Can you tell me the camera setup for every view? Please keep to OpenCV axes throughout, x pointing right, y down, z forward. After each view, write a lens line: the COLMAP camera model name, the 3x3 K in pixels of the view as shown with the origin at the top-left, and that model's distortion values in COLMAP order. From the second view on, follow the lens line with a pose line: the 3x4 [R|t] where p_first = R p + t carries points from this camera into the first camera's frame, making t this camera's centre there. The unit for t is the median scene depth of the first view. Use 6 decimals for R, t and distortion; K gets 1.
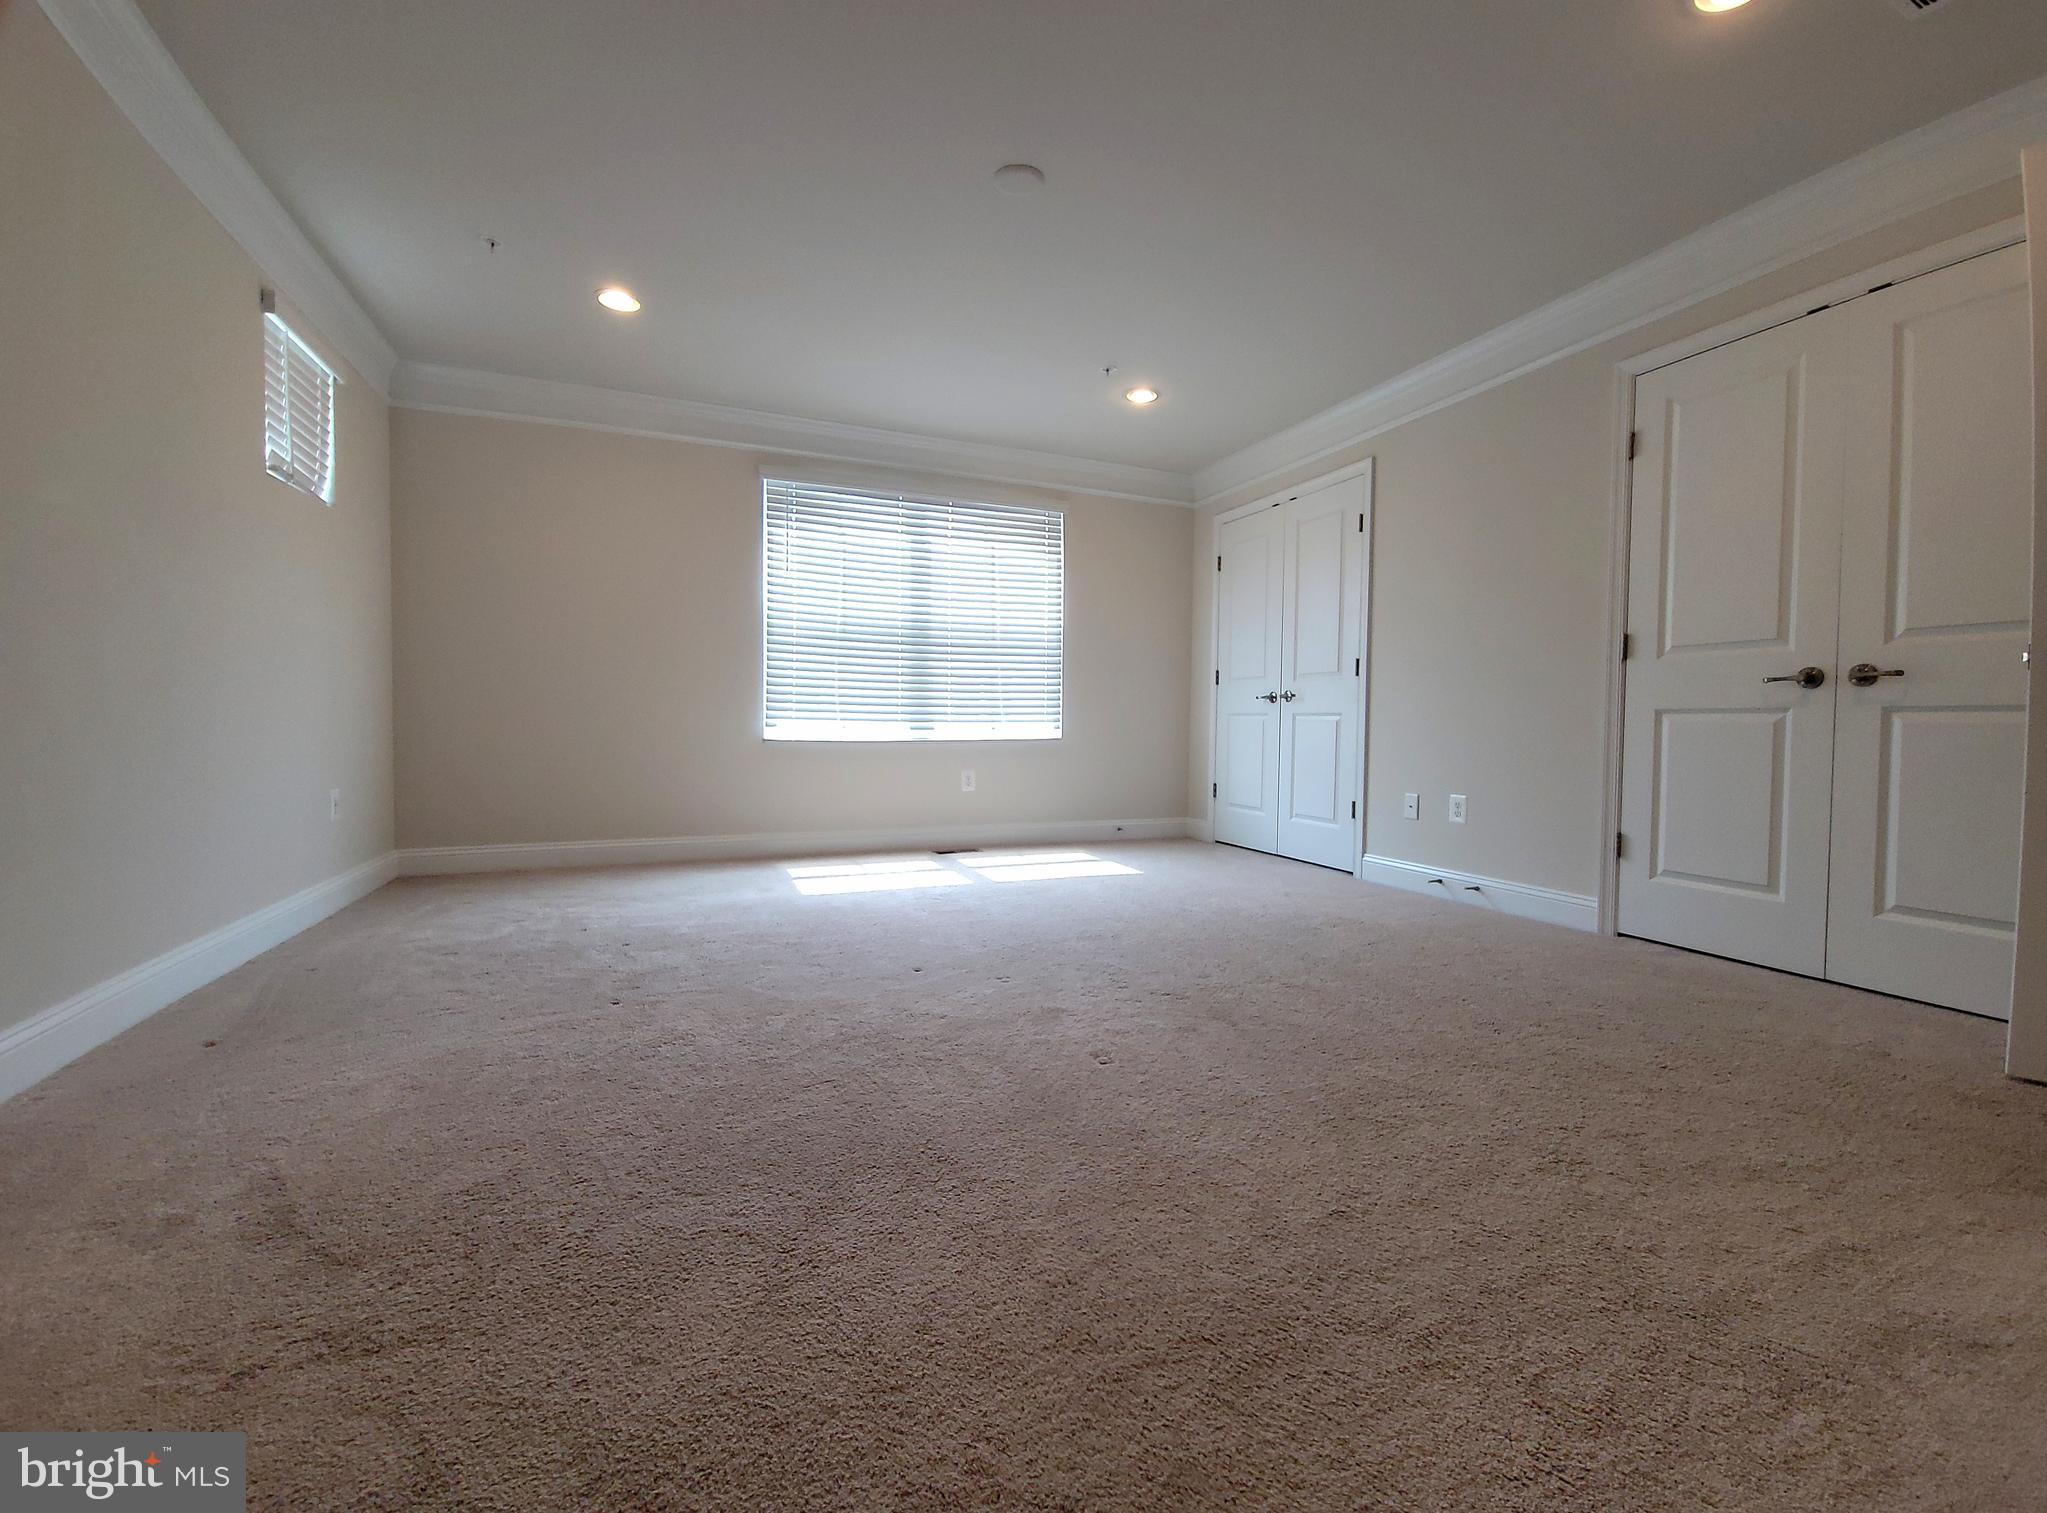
lens RADIAL K [[848.5, 0, 1030.9], [0, 848.5, 745.1], [0, 0, 1]] dist [0.009288, -0.005017]
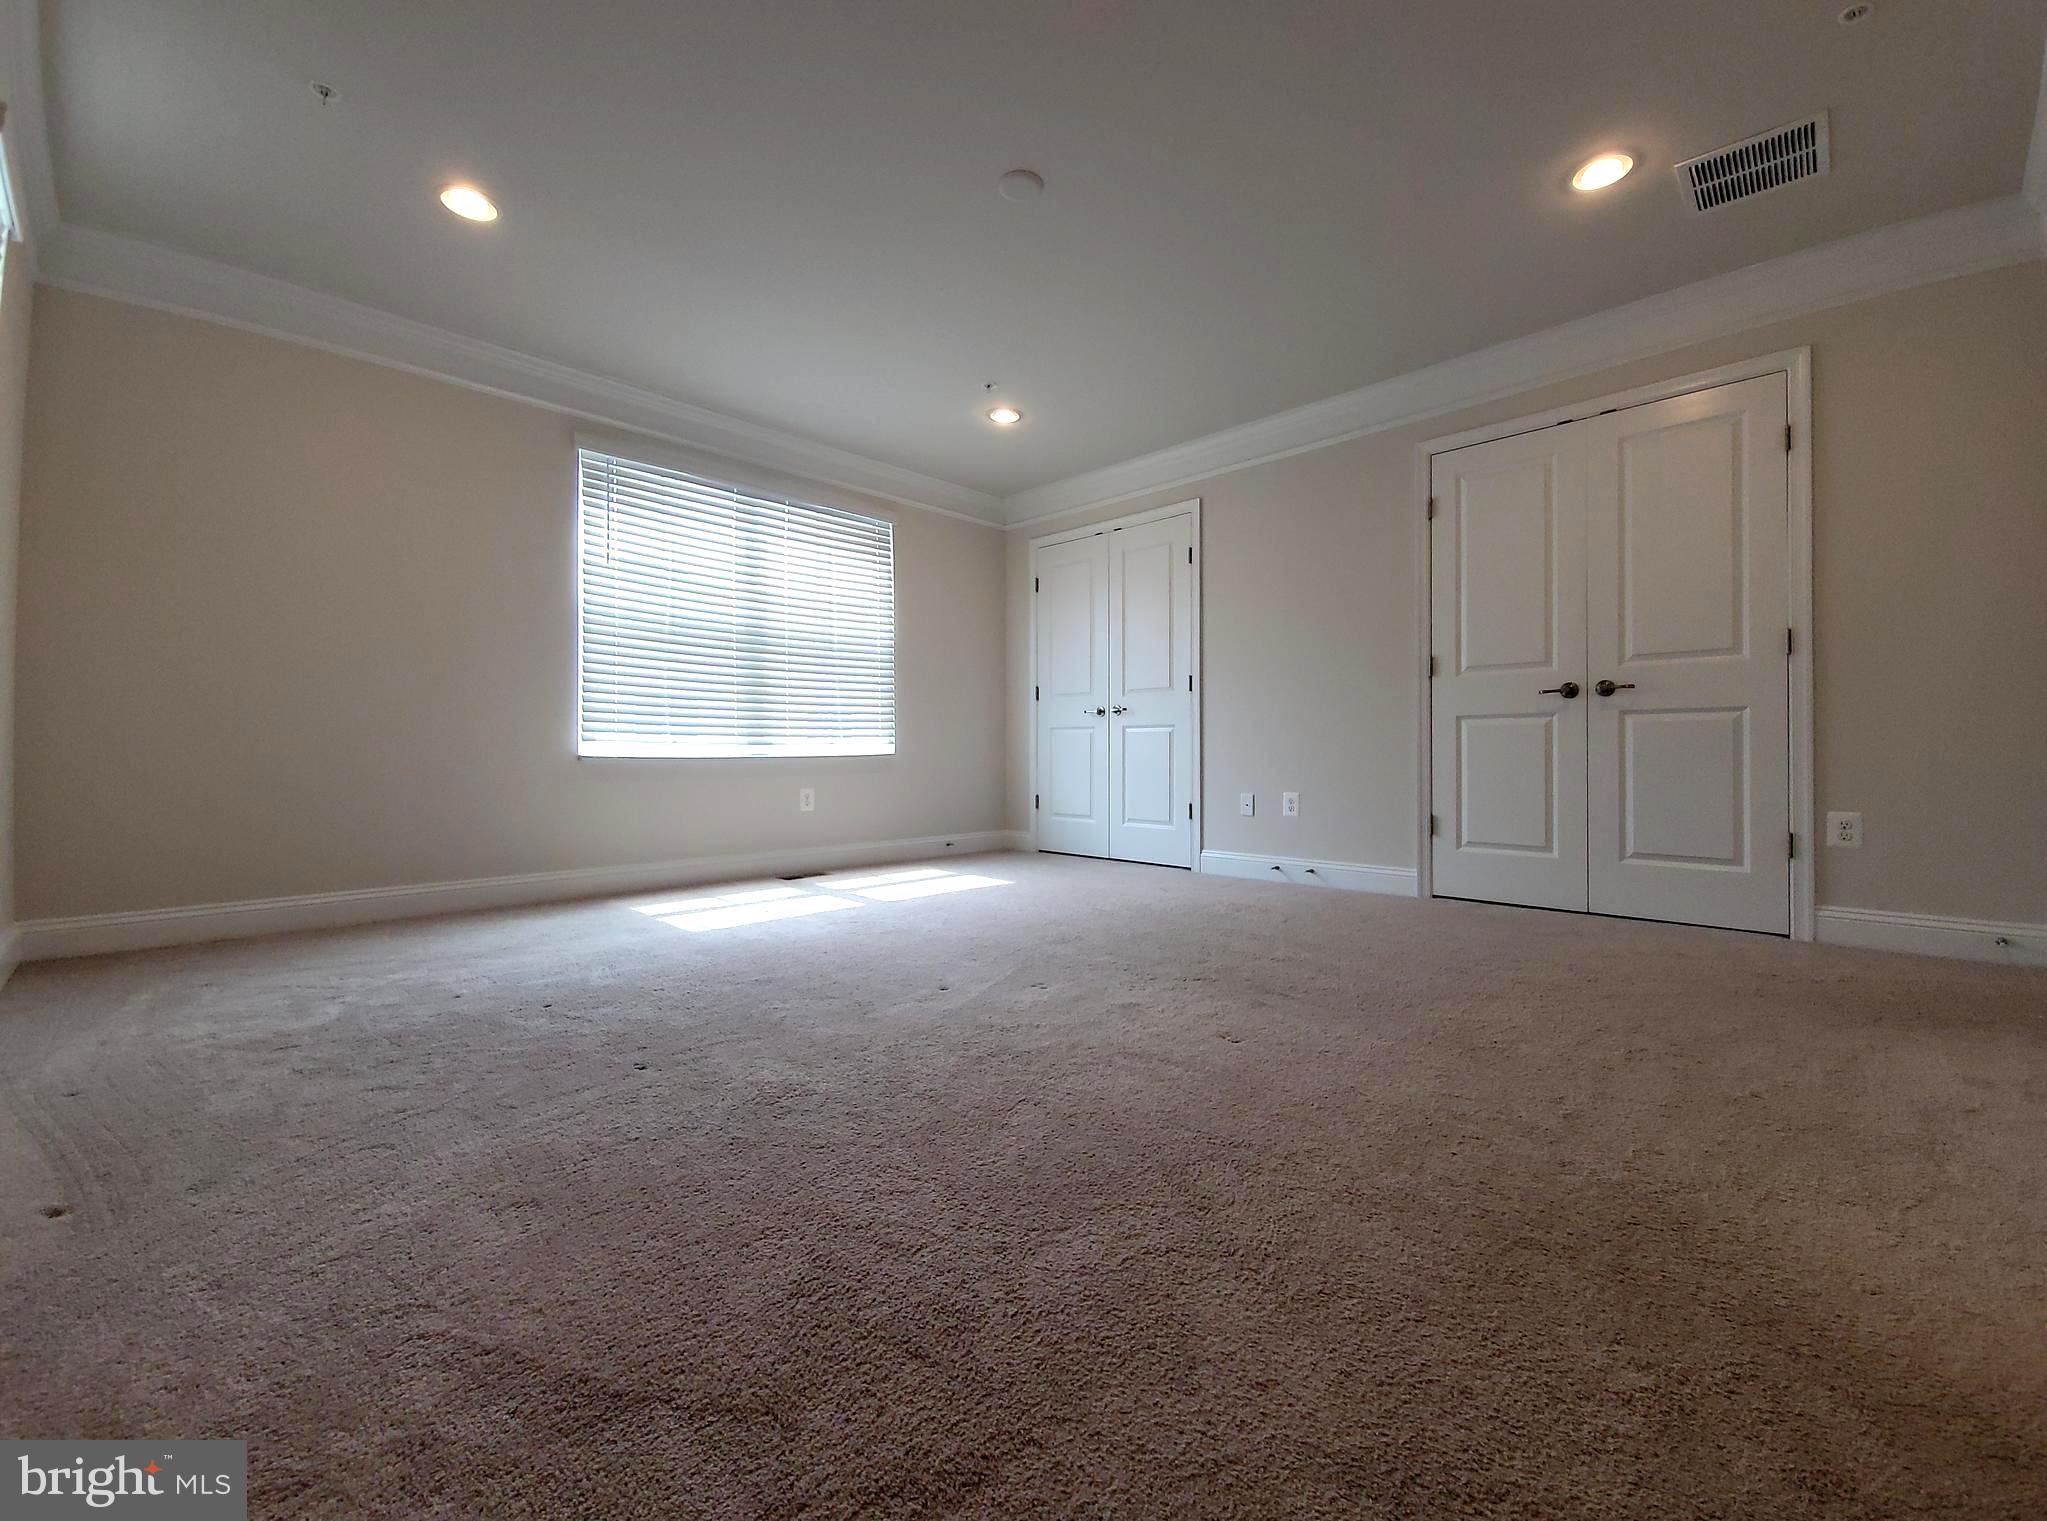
lens RADIAL K [[849.0, 0, 1016.0], [0, 849.0, 747.4], [0, 0, 1]] dist [-0.001364, 0.000066]
pose [[0.919790, -0.010130, 0.392279, -0.266595], [0.022611, 0.999374, -0.027210, 0.017929], [-0.391758, 0.033897, 0.919444, 0.066793]]
